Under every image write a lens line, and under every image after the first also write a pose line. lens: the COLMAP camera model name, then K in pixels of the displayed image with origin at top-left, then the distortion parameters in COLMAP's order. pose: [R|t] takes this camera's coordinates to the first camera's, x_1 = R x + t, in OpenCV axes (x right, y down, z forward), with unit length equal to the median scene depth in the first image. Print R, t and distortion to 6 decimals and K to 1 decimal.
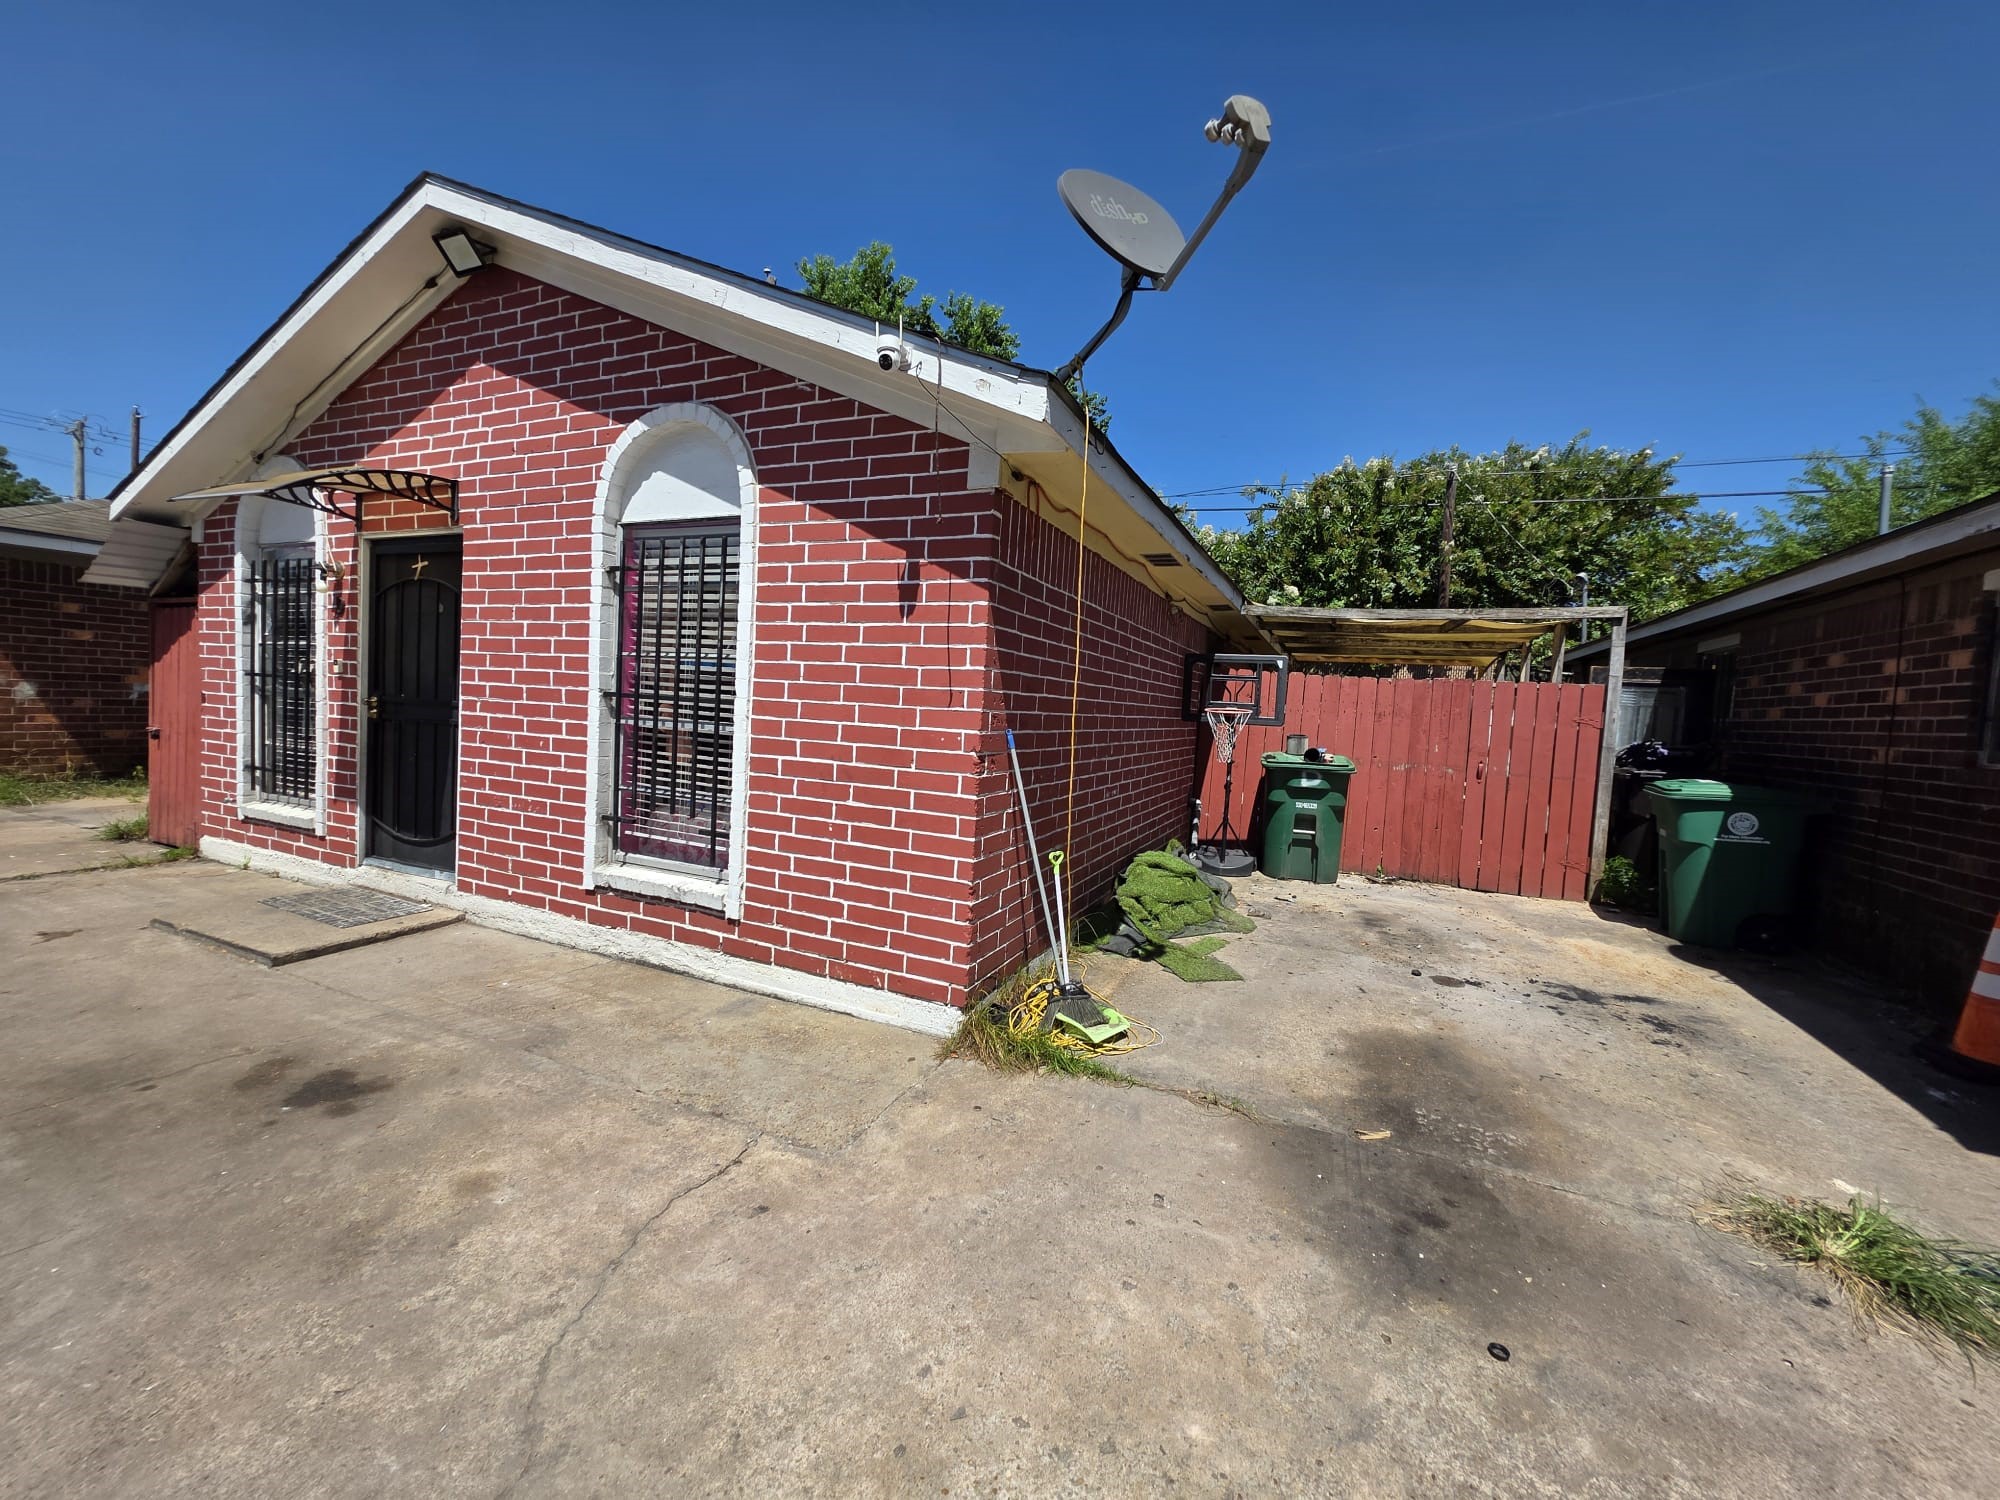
lens RADIAL K [[799.5, 0, 1000.1], [0, 799.5, 749.6], [0, 0, 1]] dist [0.004805, -0.000924]
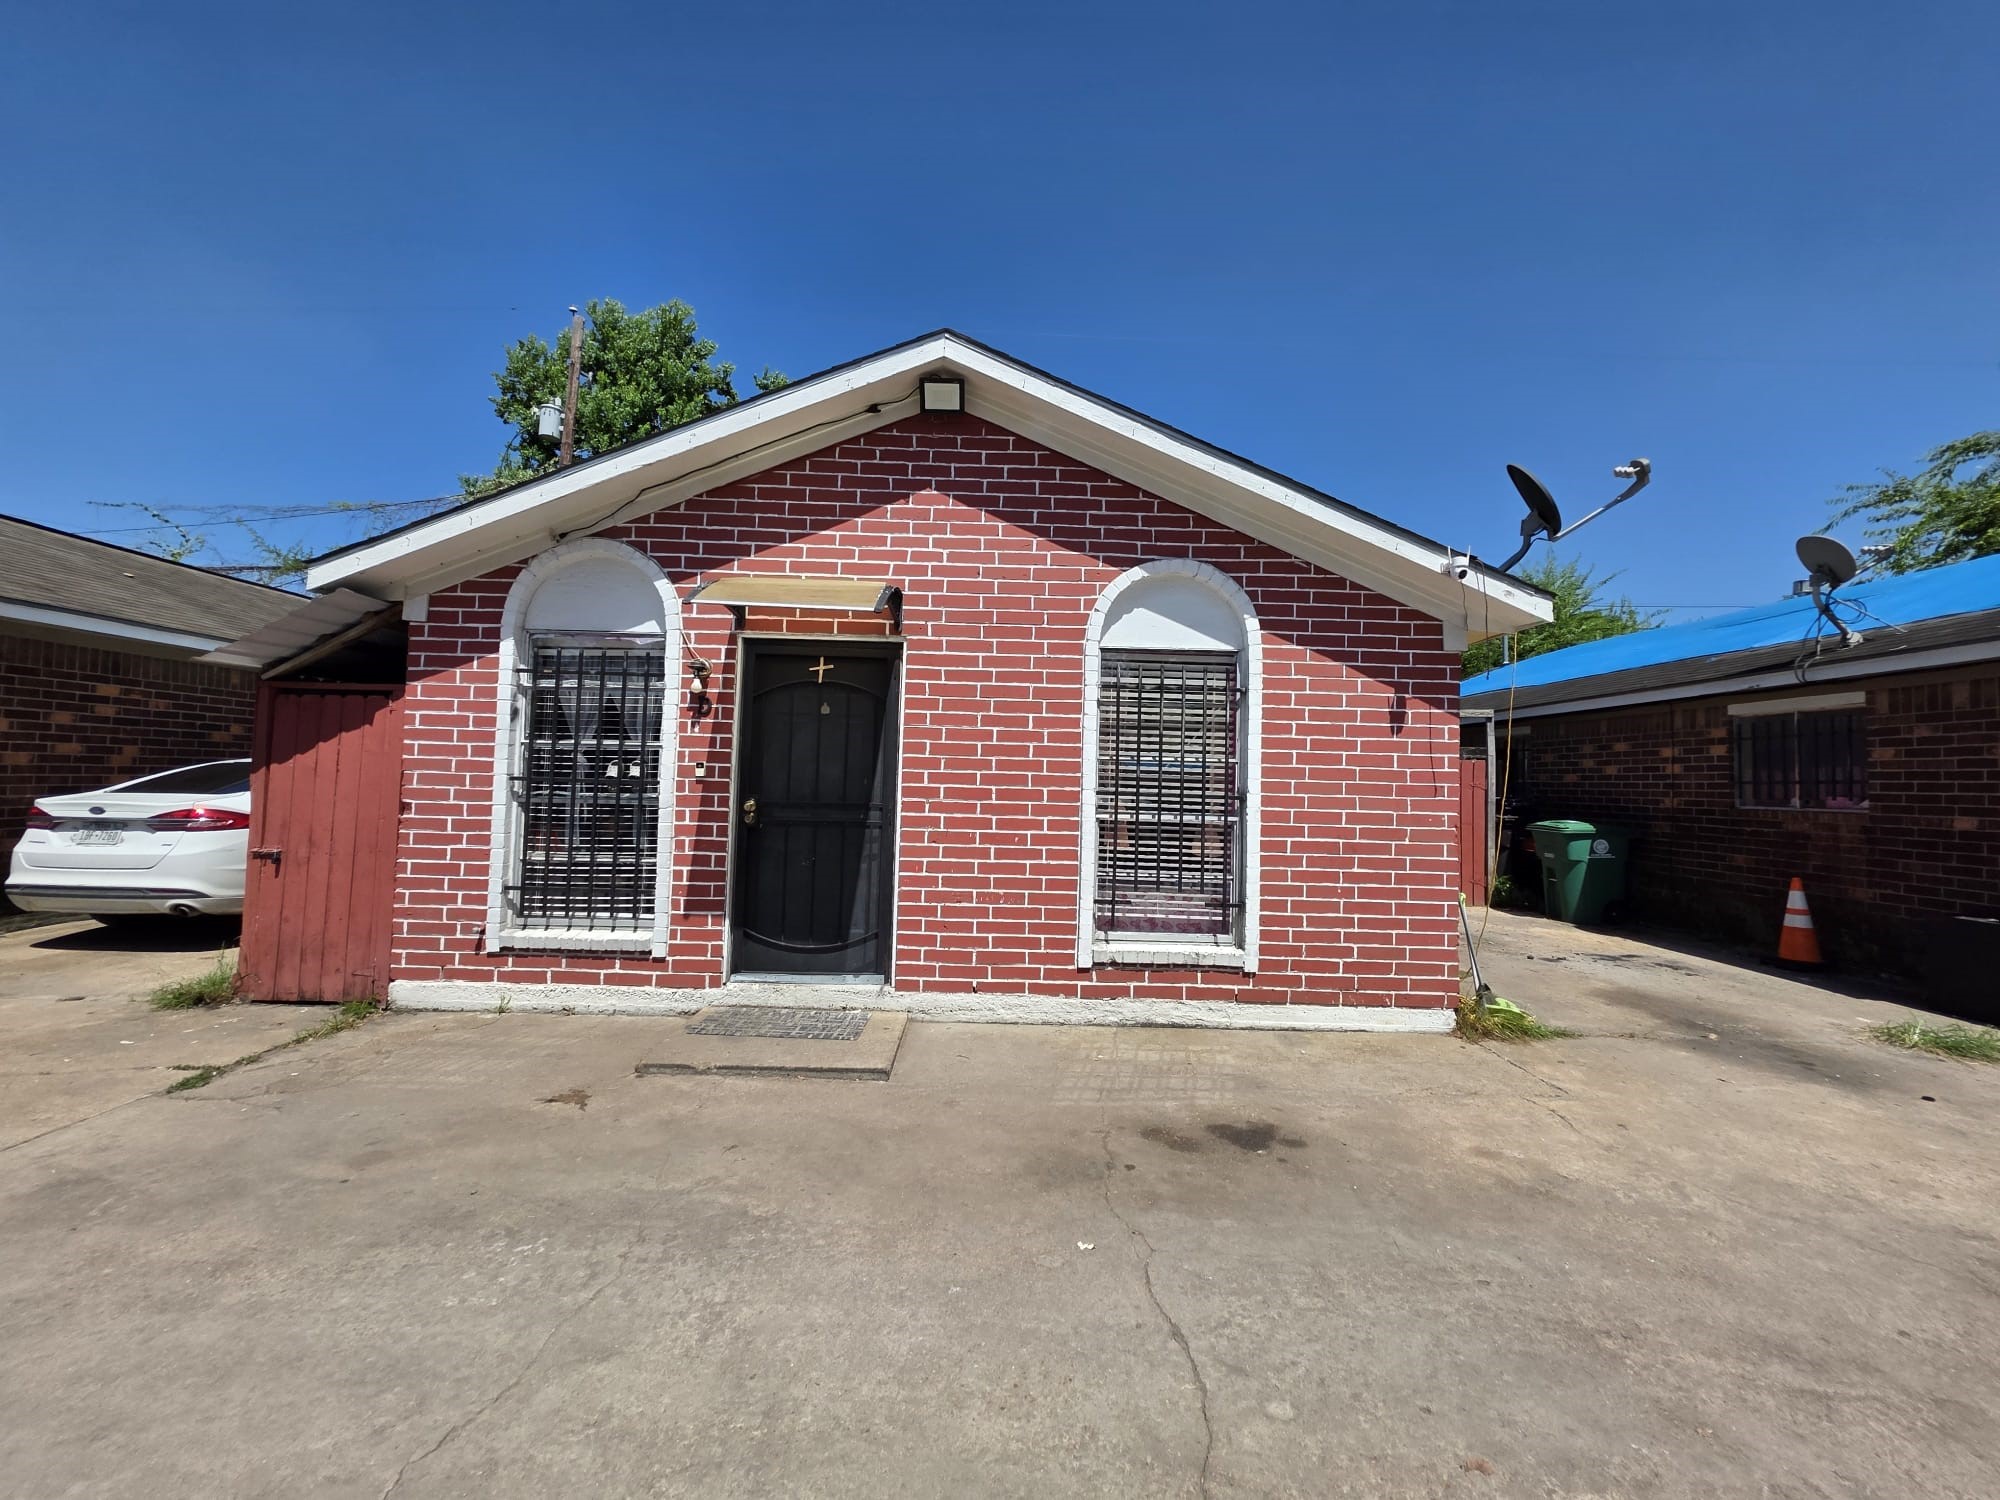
lens RADIAL K [[799.5, 0, 1004.1], [0, 799.5, 749.5], [0, 0, 1]] dist [0.004805, -0.000924]
pose [[0.907161, -0.010657, 0.420649, -1.129503], [0.042947, 0.996804, -0.067364, -0.061788], [-0.418587, 0.079176, 0.904719, 0.009757]]
